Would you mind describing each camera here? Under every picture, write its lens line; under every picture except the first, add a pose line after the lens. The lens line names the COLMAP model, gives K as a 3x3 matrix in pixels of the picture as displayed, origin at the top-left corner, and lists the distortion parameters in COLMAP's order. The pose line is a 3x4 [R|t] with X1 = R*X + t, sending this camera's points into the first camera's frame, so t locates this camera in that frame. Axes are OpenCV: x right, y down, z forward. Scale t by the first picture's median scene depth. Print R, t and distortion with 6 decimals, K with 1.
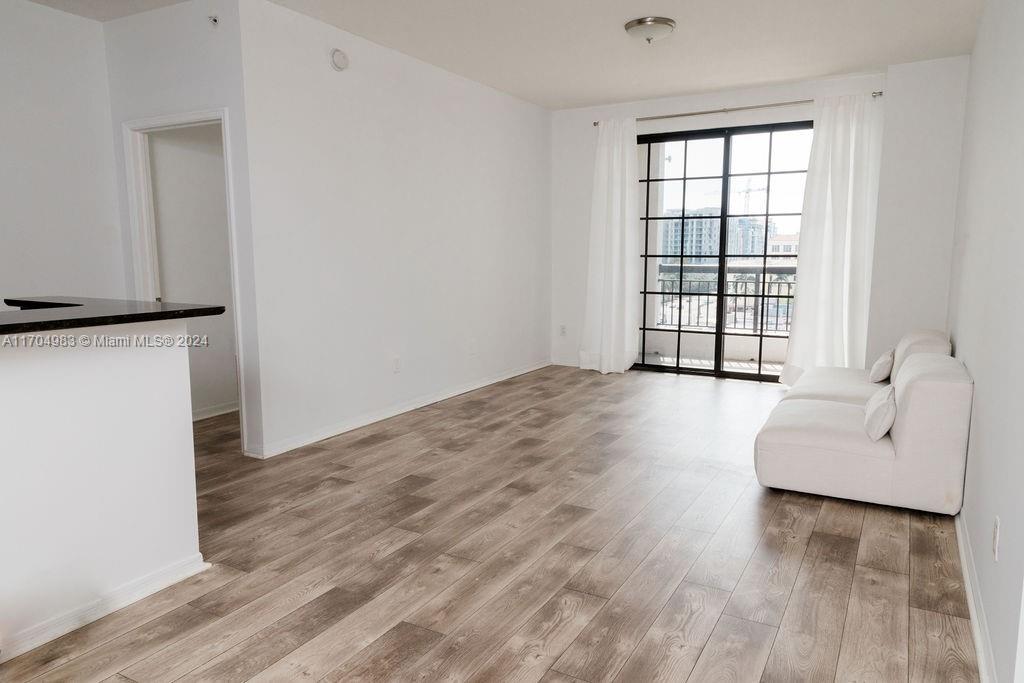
lens RADIAL K [[705.8, 0, 512.1], [0, 705.8, 342.6], [0, 0, 1]] dist [0.028618, -0.001364]
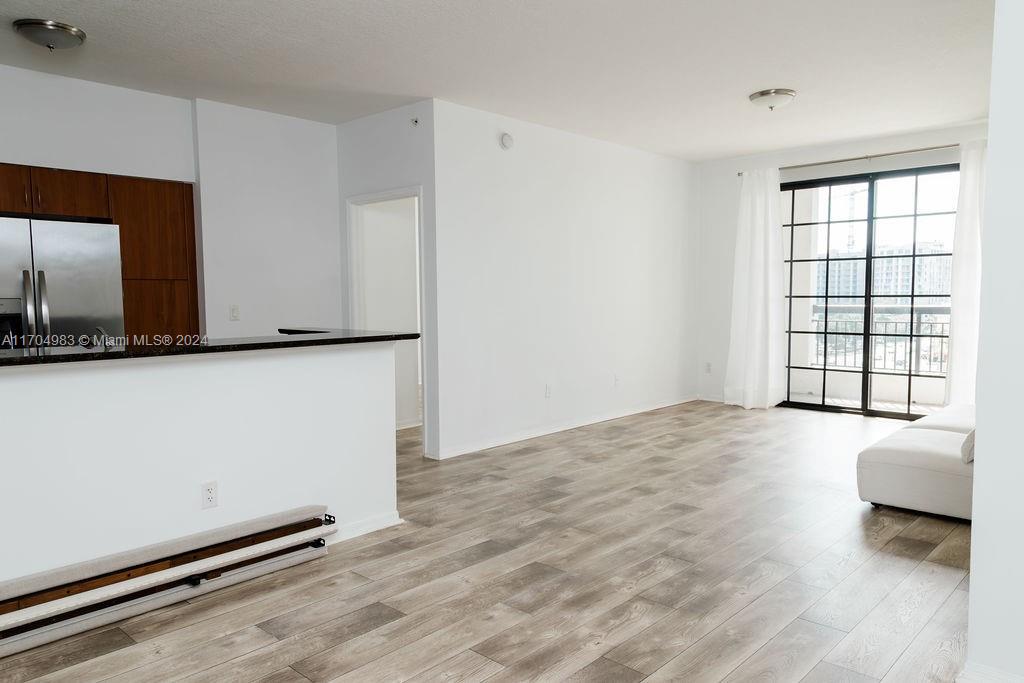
lens RADIAL K [[733.5, 0, 509.8], [0, 733.5, 343.4], [0, 0, 1]] dist [0.048443, 0.000028]
pose [[0.971802, 0.009729, -0.235597, 0.070973], [-0.024048, 0.998028, -0.057984, 0.029805], [0.234568, 0.062015, 0.970120, -0.232227]]
